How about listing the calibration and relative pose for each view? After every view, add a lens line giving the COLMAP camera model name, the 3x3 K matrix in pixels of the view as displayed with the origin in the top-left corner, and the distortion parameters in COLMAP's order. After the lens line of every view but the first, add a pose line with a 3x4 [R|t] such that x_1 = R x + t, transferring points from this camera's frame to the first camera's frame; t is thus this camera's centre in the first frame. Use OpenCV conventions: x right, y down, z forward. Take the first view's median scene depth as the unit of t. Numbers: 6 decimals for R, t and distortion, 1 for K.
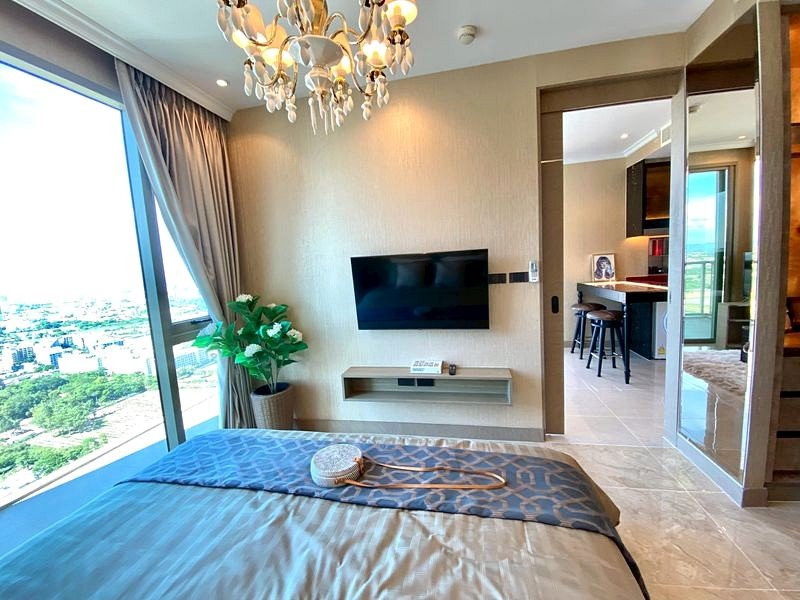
lens RADIAL K [[329.3, 0, 397.4], [0, 329.3, 304.4], [0, 0, 1]] dist [-0.000165, -0.007796]
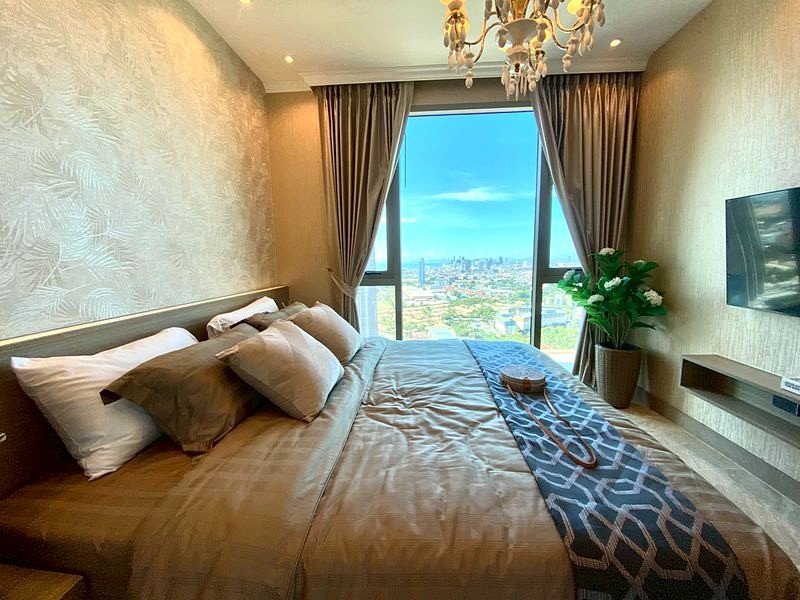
lens RADIAL K [[329.3, 0, 396.0], [0, 329.3, 305.4], [0, 0, 1]] dist [-0.000165, -0.007796]
pose [[0.135119, 0.200635, -0.970303, 0.462931], [-0.115100, 0.975832, 0.185751, 0.029175], [0.984121, 0.086584, 0.154946, 0.178359]]
